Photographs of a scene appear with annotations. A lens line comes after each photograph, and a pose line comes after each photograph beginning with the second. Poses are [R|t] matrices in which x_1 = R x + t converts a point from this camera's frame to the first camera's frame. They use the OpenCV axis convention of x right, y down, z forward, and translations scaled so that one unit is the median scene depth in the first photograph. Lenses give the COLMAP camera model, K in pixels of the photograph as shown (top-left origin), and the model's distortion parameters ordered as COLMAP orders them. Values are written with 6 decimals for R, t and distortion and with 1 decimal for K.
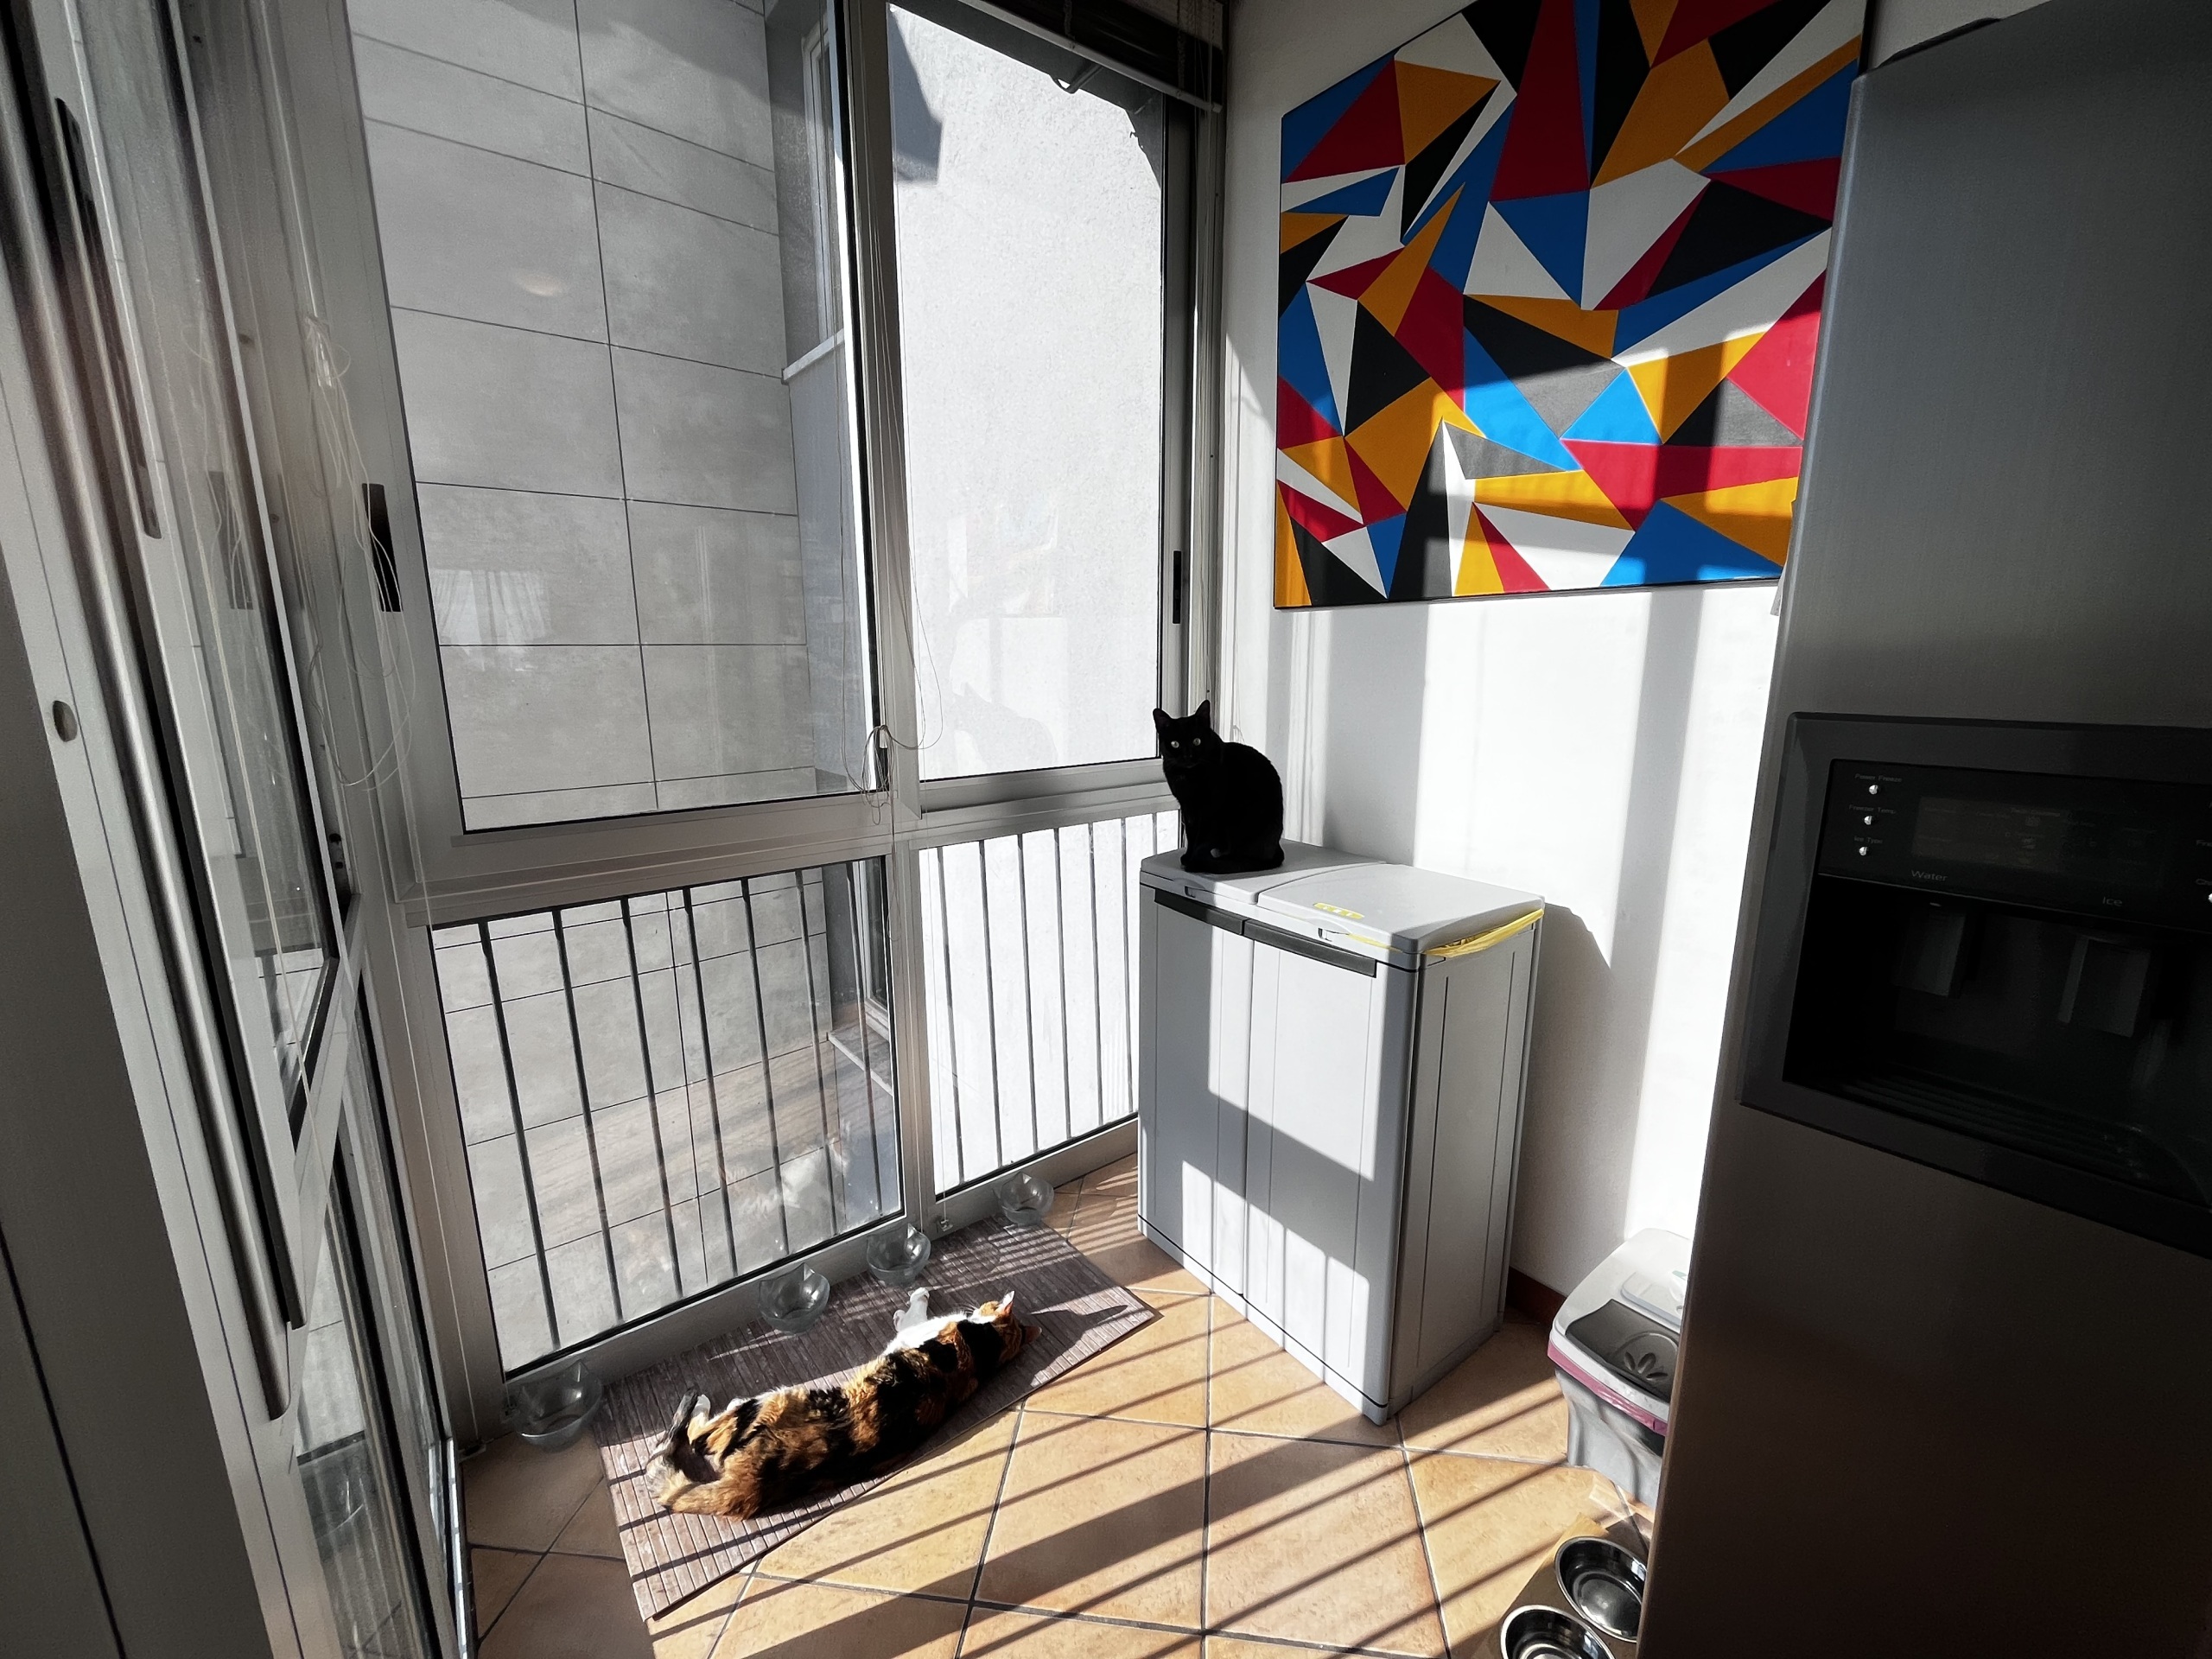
lens RADIAL K [[897.0, 0, 1116.6], [0, 897.0, 831.9], [0, 0, 1]] dist [-0.001655, -0.000456]
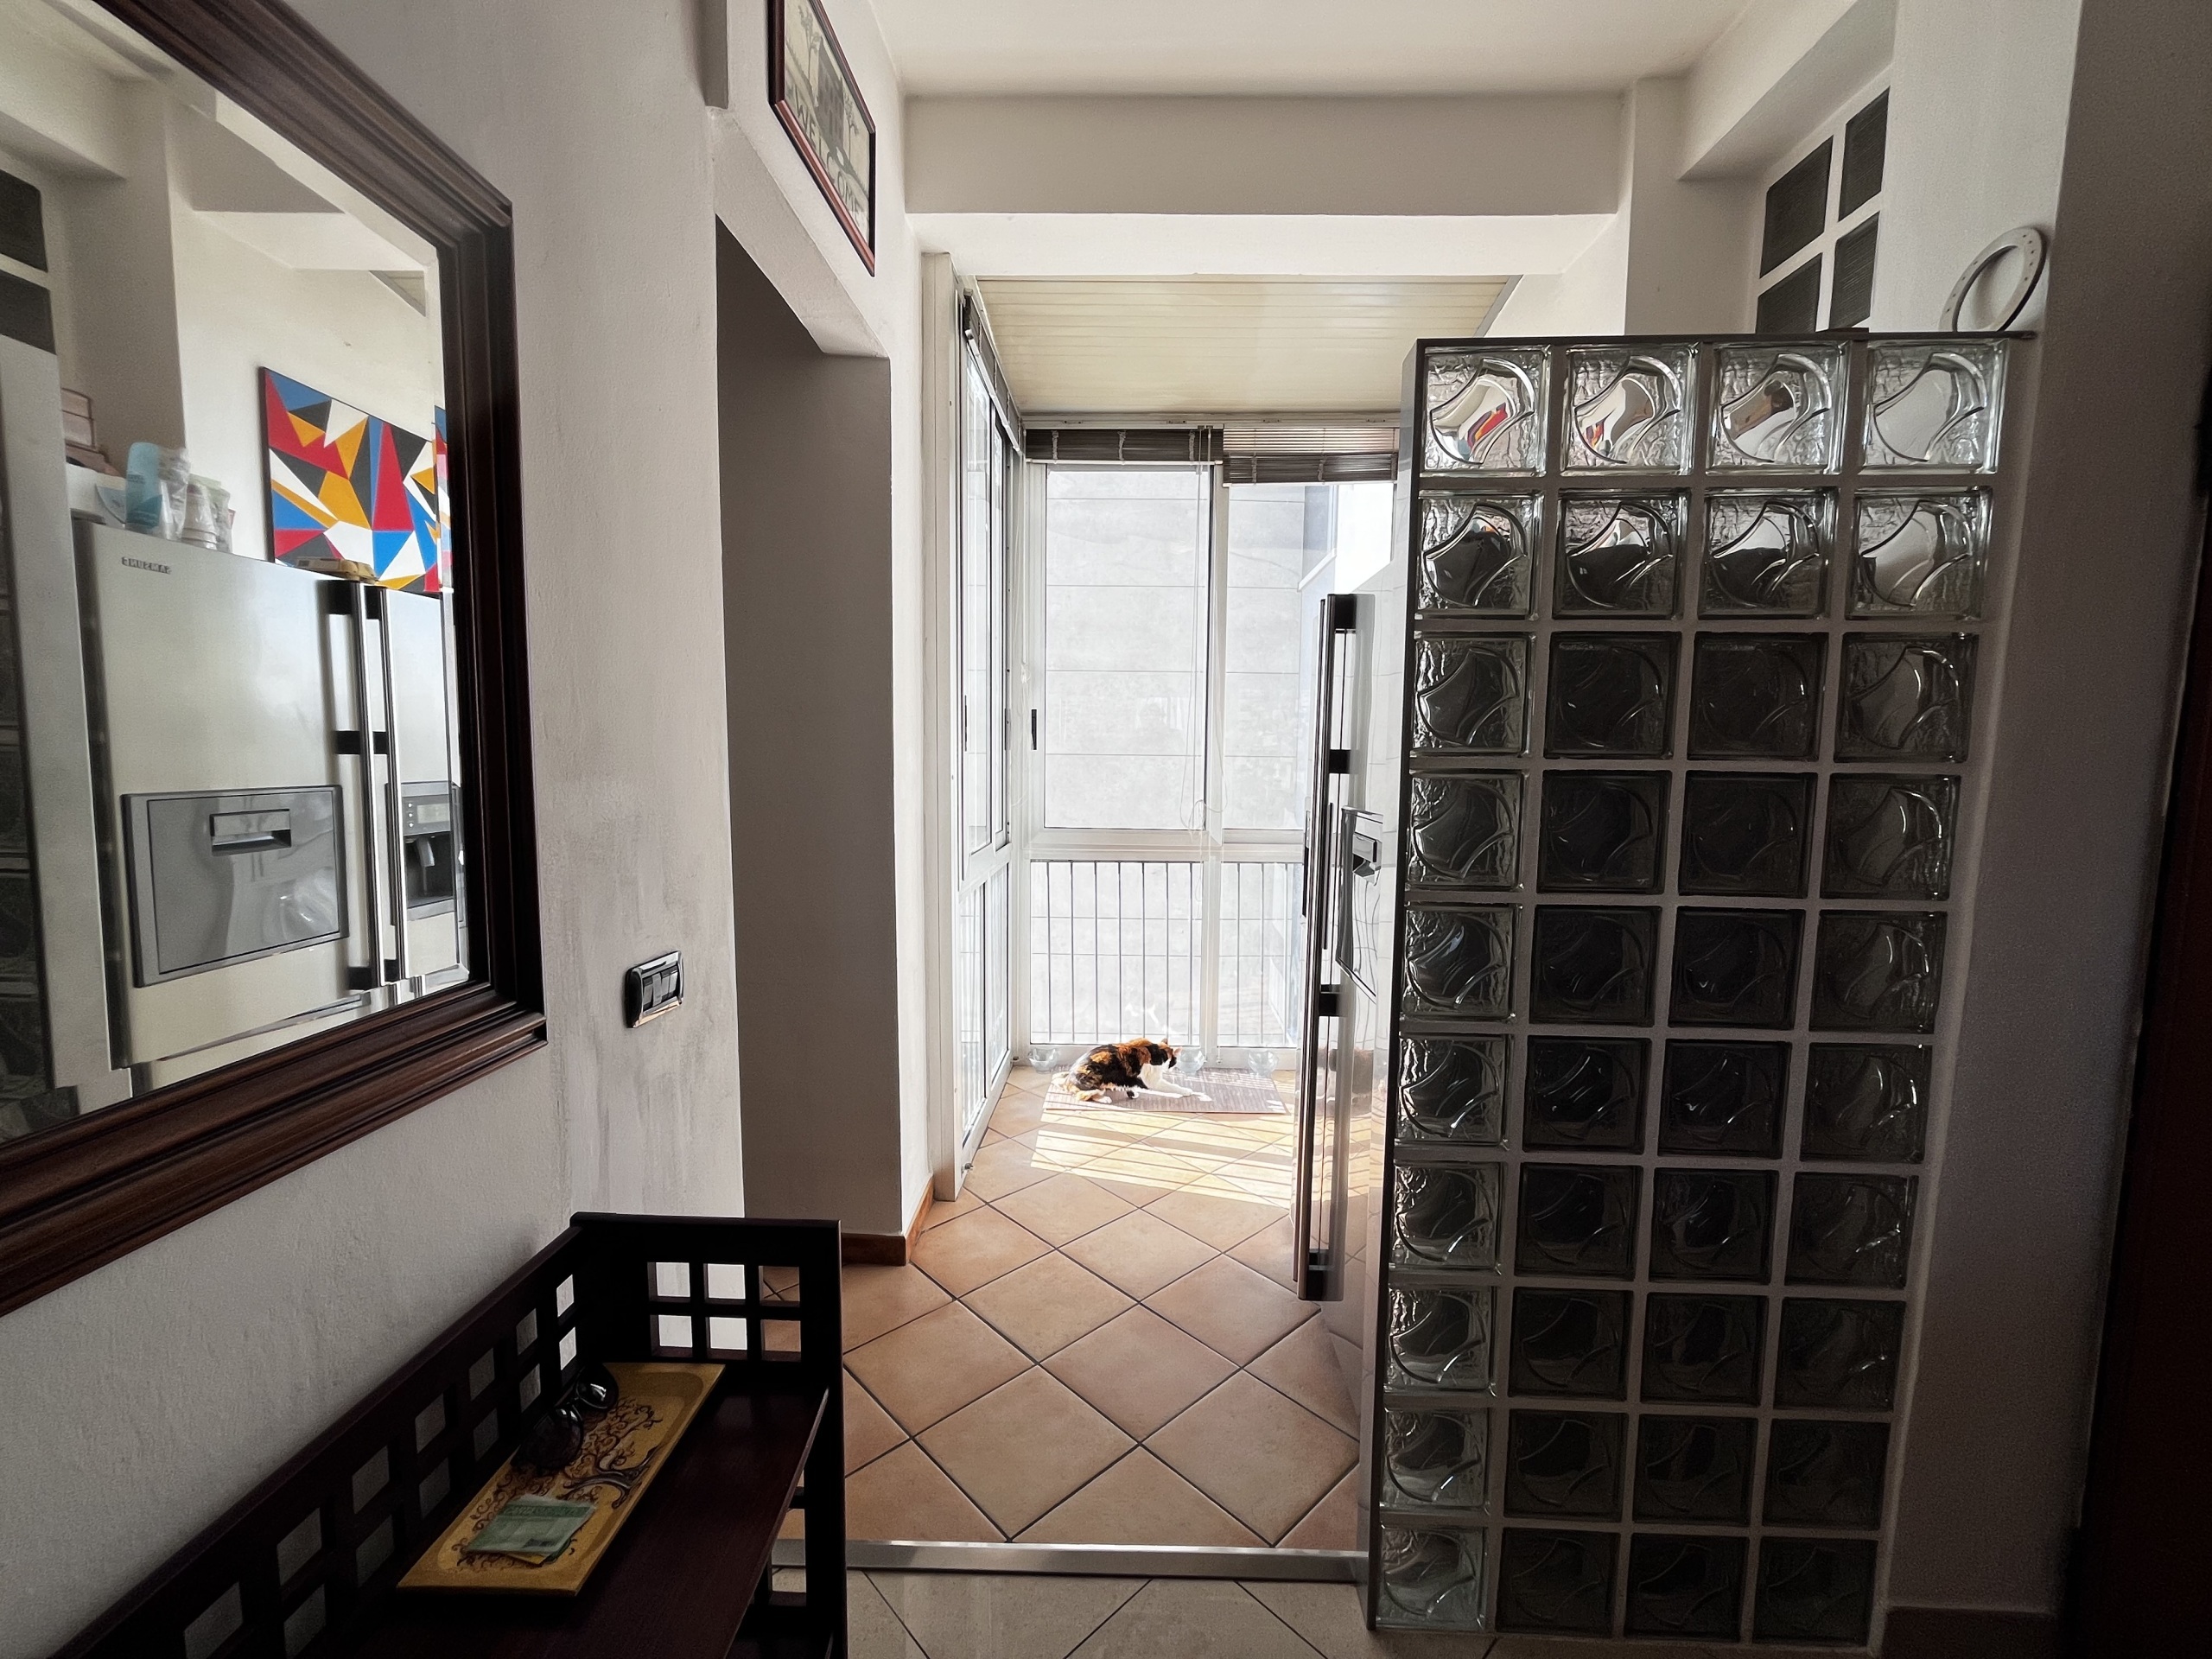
lens RADIAL K [[897.0, 0, 1116.6], [0, 897.0, 831.9], [0, 0, 1]] dist [-0.001655, -0.000456]
pose [[0.771858, 0.070413, -0.631883, 1.101572], [-0.143506, 0.987496, -0.065255, 0.154029], [0.619387, 0.141047, 0.772312, -0.920819]]
